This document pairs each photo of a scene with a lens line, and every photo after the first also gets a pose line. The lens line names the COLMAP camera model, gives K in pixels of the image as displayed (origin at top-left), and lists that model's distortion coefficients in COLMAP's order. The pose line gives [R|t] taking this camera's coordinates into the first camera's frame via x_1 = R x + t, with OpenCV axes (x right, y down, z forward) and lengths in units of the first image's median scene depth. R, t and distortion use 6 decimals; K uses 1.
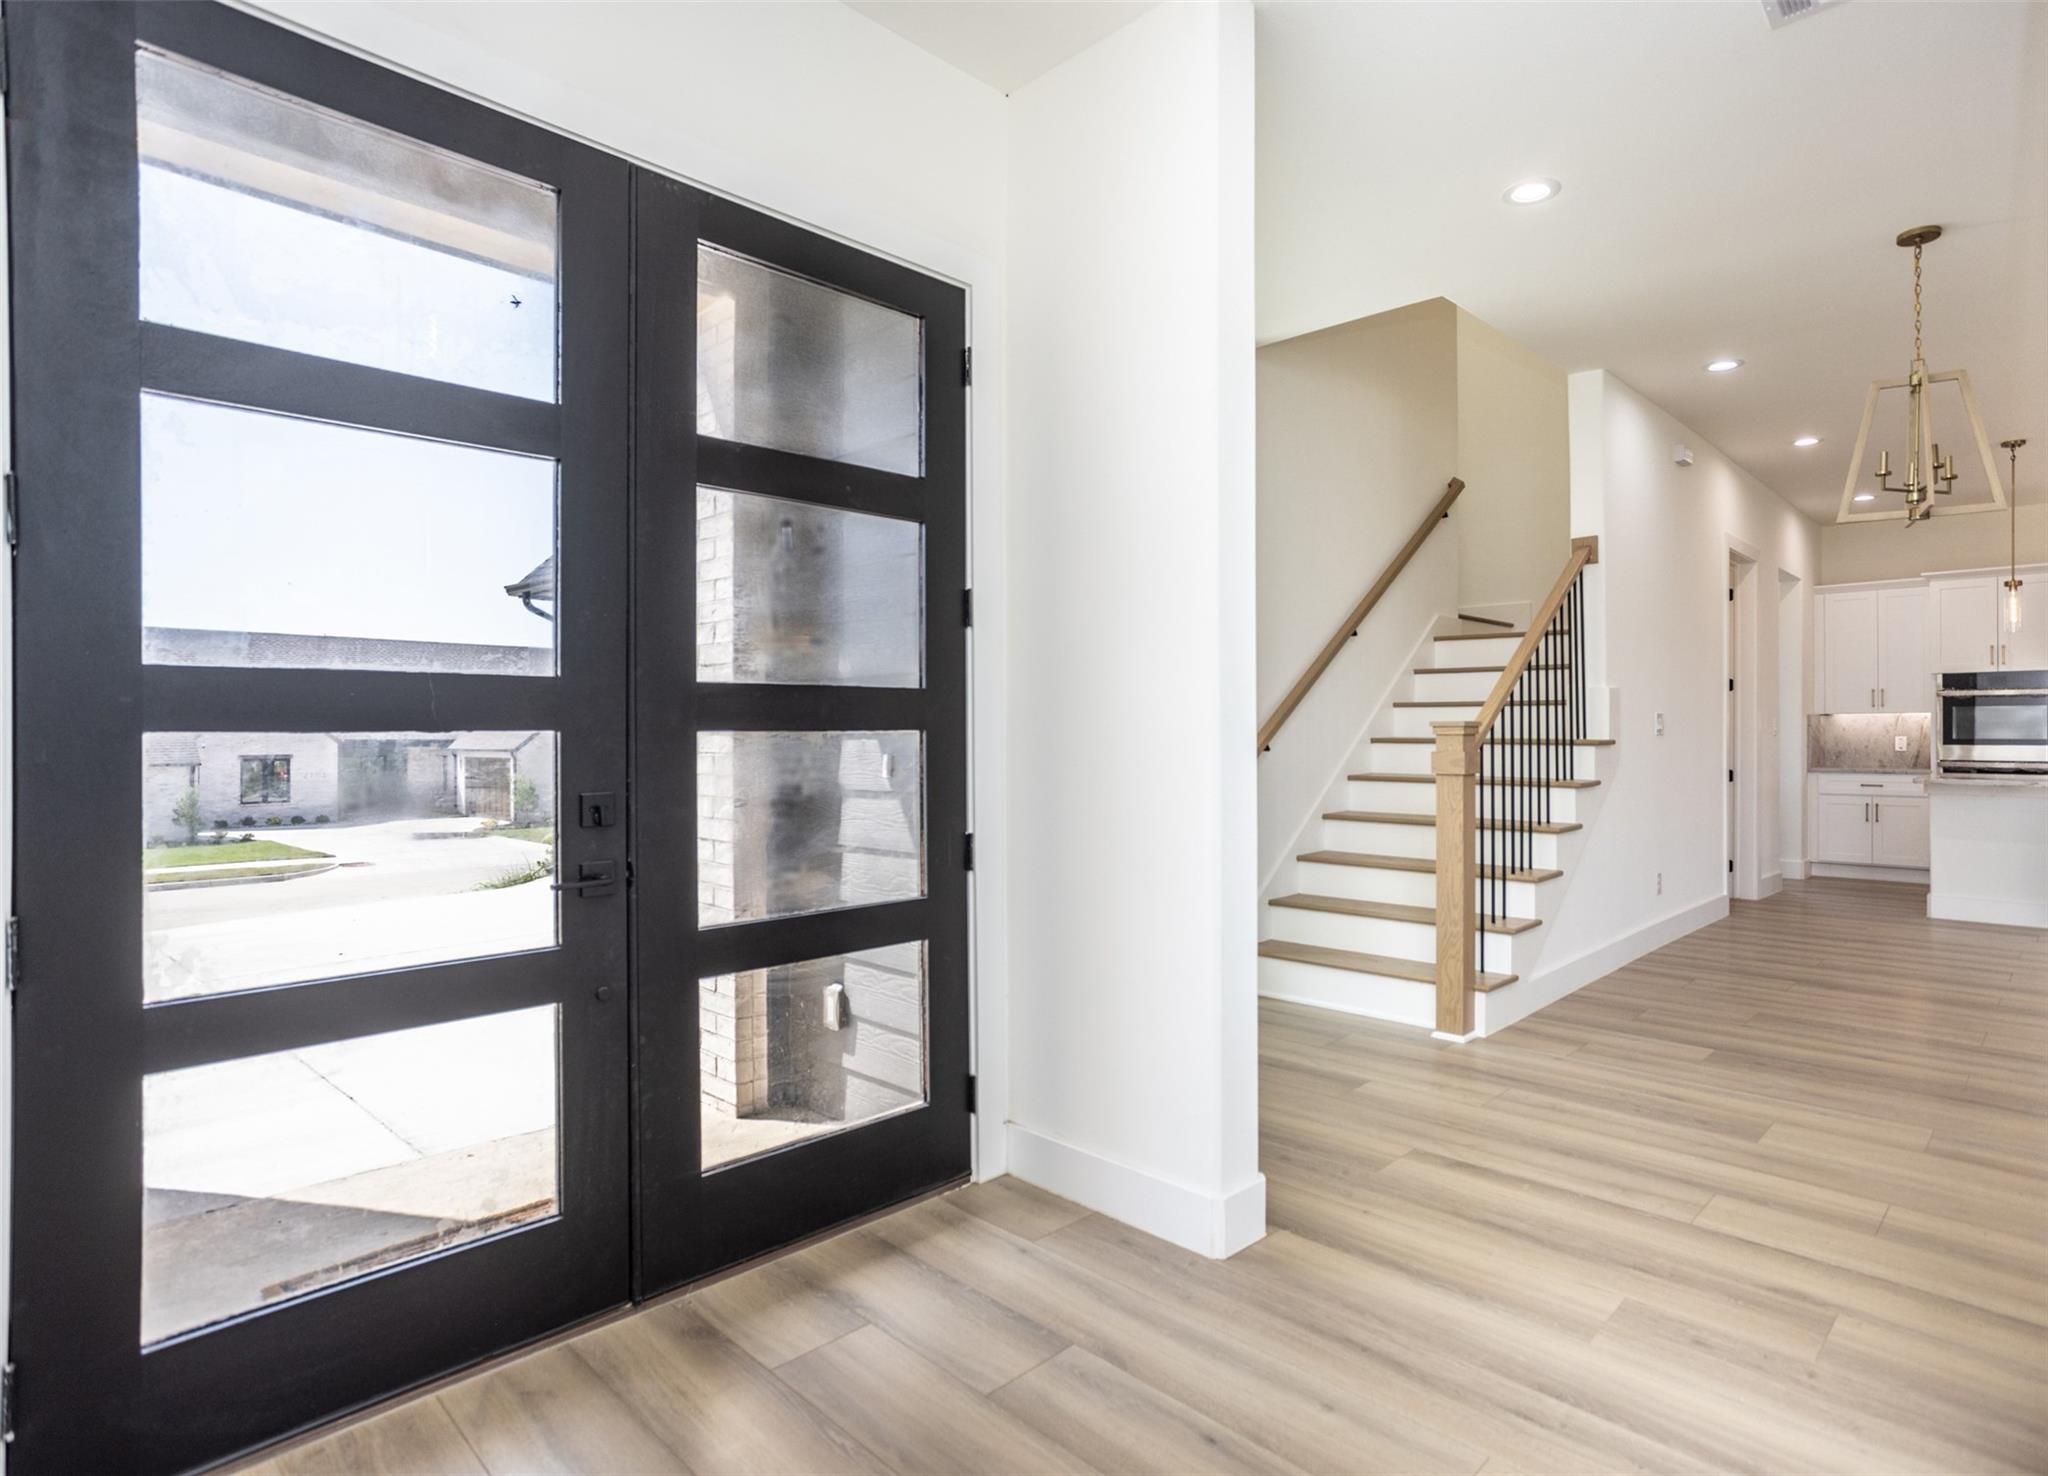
lens RADIAL K [[1082.6, 0, 1070.1], [0, 1082.6, 731.5], [0, 0, 1]] dist [-0.076834, 0.037692]
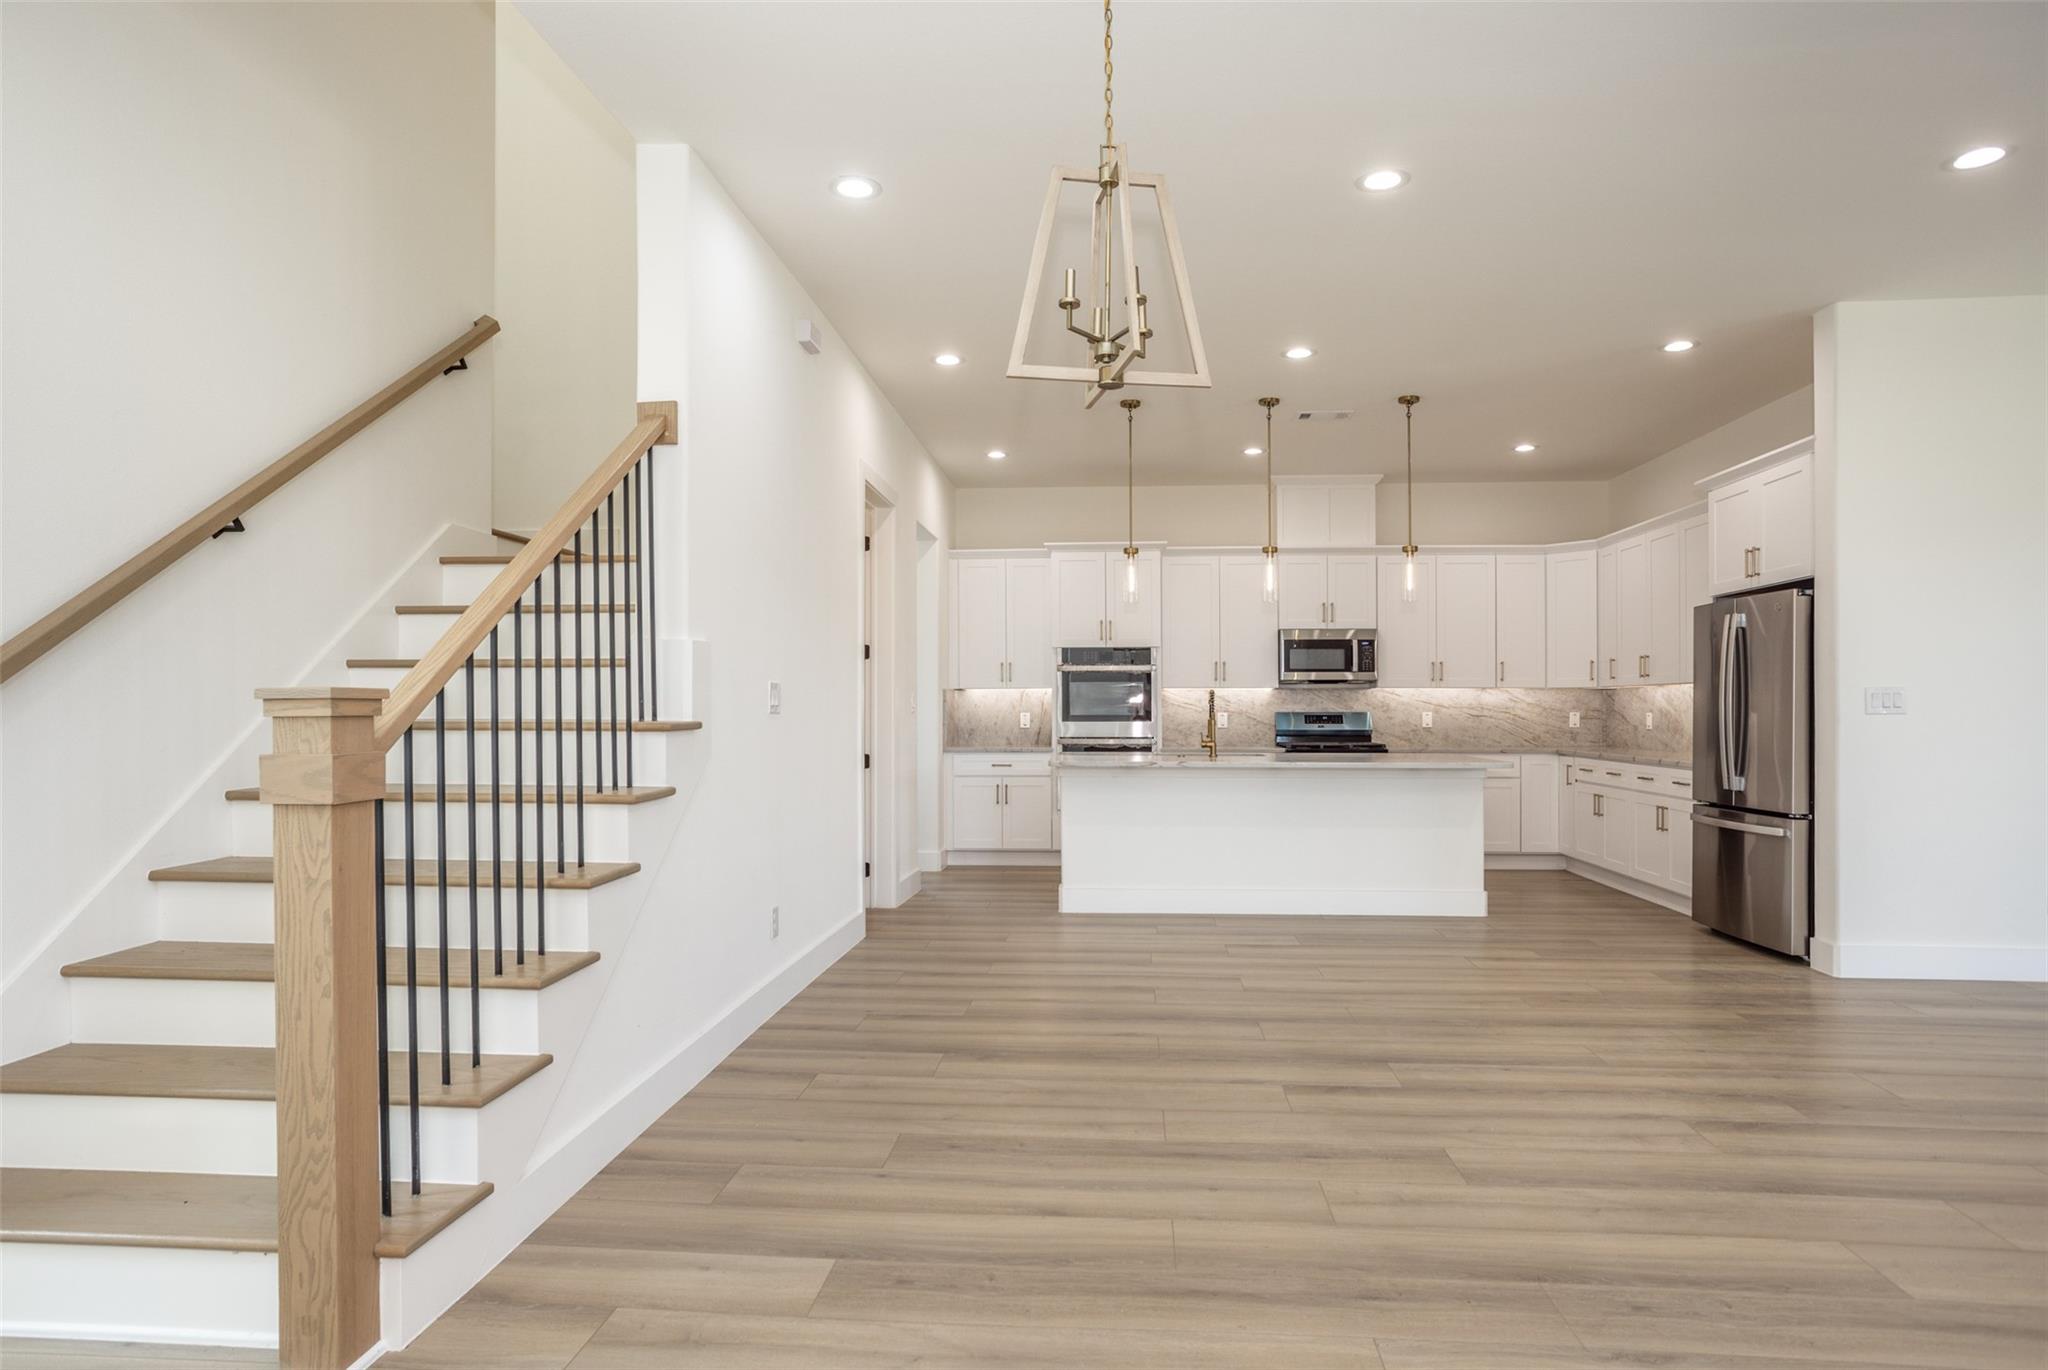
lens RADIAL K [[1138.4, 0, 1037.2], [0, 1138.4, 710.0], [0, 0, 1]] dist [-0.002201, -0.000477]
pose [[0.763396, -0.002730, 0.645925, 0.168430], [0.001826, 0.999996, 0.002068, -0.000282], [-0.645928, -0.000399, 0.763398, 0.258824]]
